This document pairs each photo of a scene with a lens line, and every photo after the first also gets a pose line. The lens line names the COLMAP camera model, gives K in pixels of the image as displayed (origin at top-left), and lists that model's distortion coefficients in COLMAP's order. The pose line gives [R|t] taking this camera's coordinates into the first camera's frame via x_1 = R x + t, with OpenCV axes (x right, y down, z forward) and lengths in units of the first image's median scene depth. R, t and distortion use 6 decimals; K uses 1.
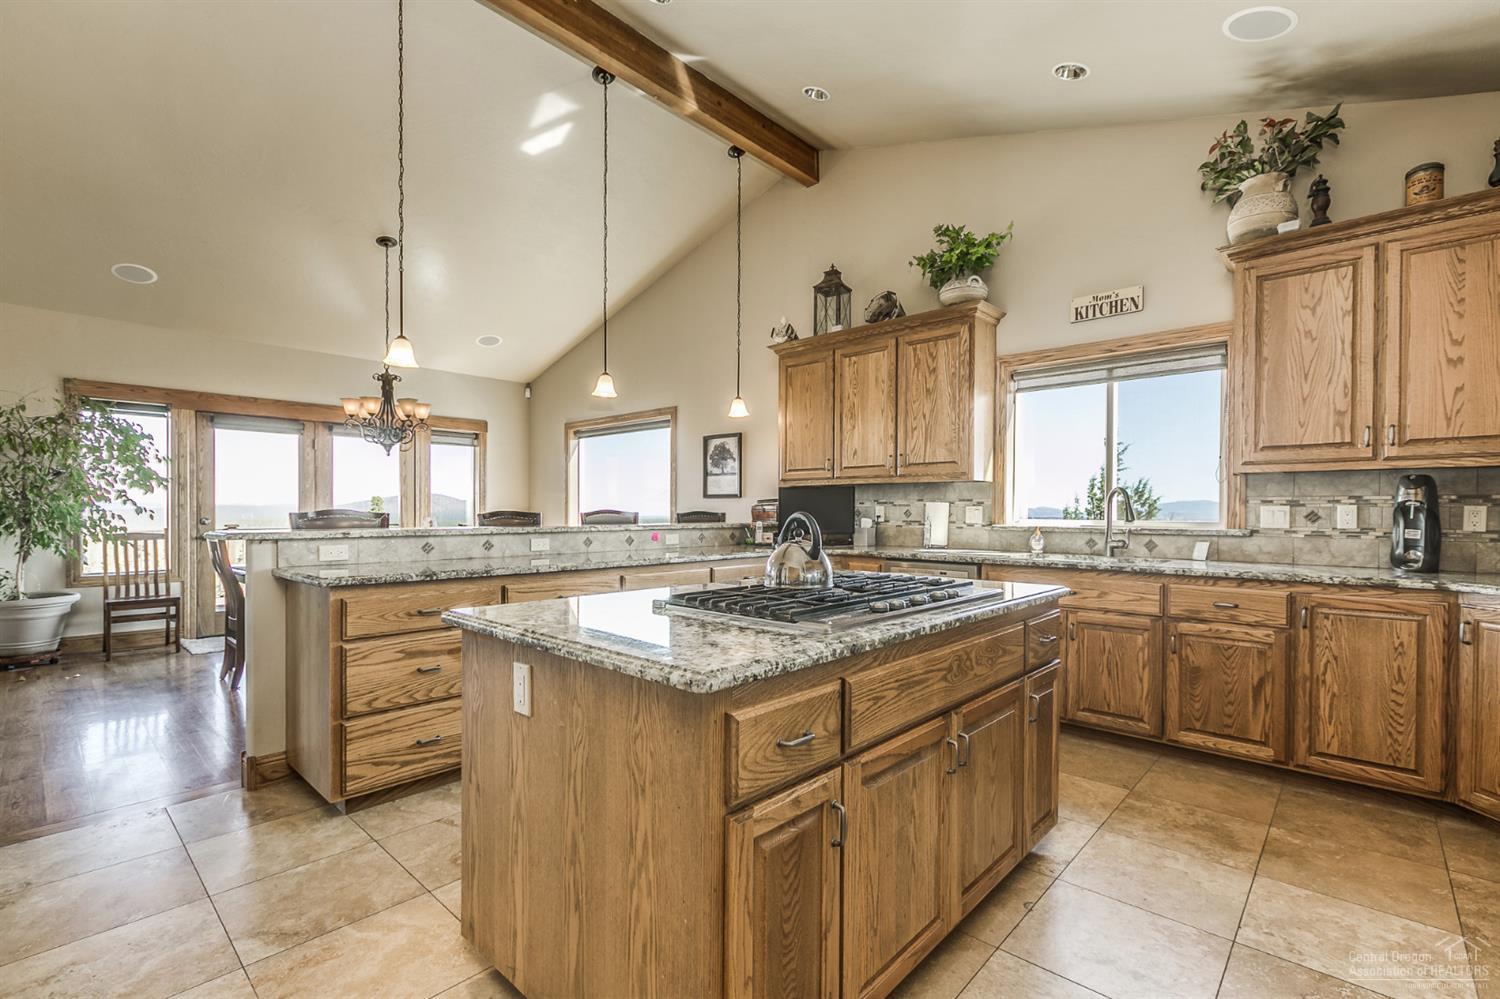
lens RADIAL K [[670.3, 0, 747.3], [0, 670.3, 511.7], [0, 0, 1]] dist [0.001204, -0.000077]
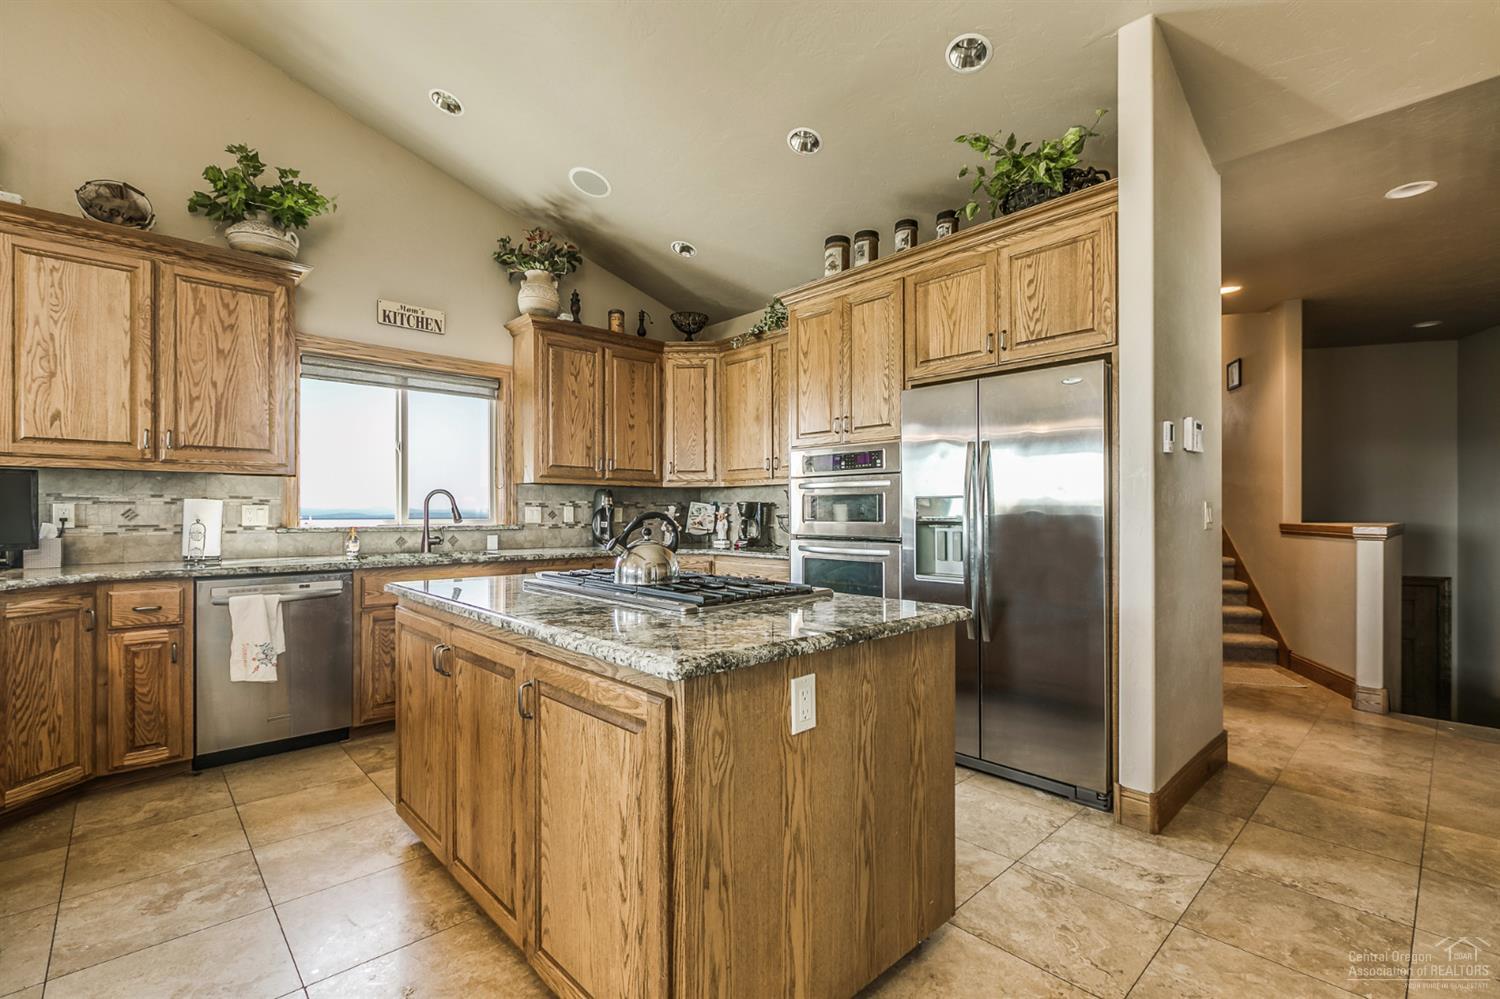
lens RADIAL K [[670.3, 0, 742.8], [0, 670.3, 513.0], [0, 0, 1]] dist [0.001204, -0.000077]
pose [[0.069342, -0.003874, 0.997585, -0.444238], [0.002563, 0.999990, 0.003705, -0.000118], [-0.997590, 0.002300, 0.069351, 0.360603]]
